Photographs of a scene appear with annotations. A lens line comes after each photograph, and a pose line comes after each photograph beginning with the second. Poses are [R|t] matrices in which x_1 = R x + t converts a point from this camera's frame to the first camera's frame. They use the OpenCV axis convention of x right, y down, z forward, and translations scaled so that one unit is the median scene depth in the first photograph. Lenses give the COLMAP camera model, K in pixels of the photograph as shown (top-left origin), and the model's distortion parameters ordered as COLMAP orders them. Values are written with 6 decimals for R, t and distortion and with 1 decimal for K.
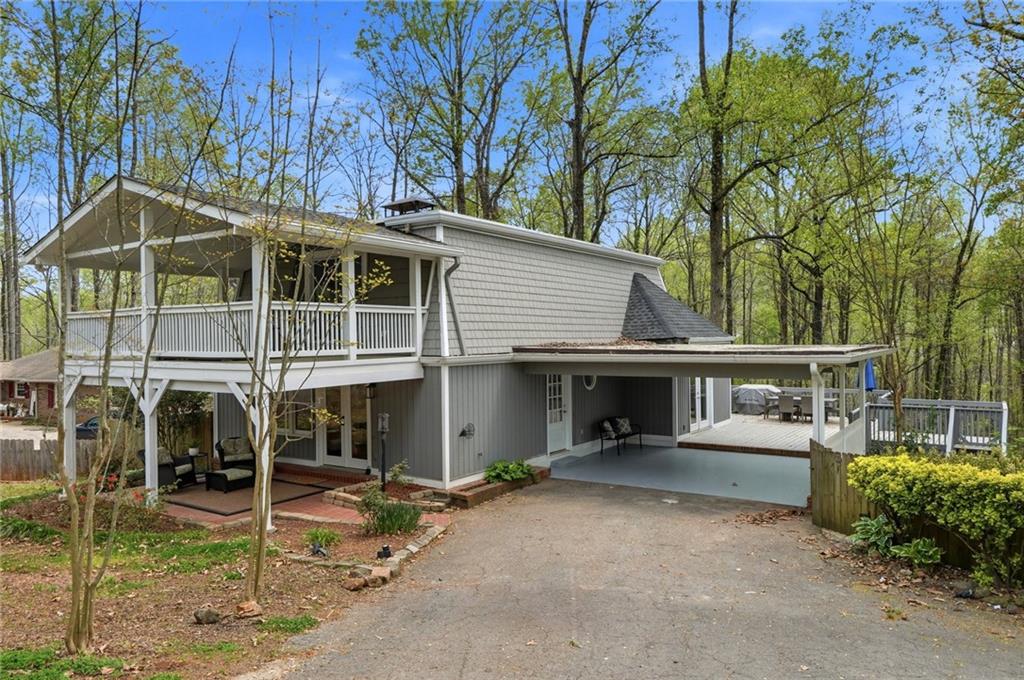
lens RADIAL K [[703.1, 0, 512.0], [0, 703.1, 340.0], [0, 0, 1]] dist [-0.001737, -0.000139]
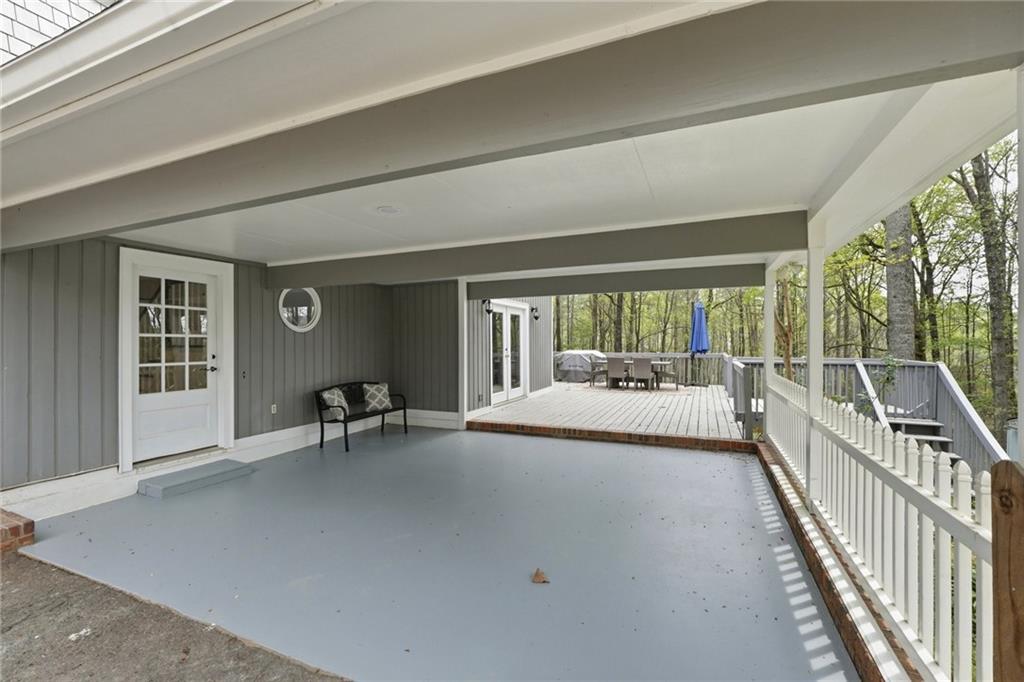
lens RADIAL K [[432.9, 0, 512.0], [0, 432.9, 341.0], [0, 0, 1]] dist [-0.003241, -0.000355]
pose [[0.981720, 0.010008, 0.190069, 0.187065], [-0.008669, 0.999931, -0.007878, 0.070753], [-0.190135, 0.006087, 0.981739, 0.570251]]
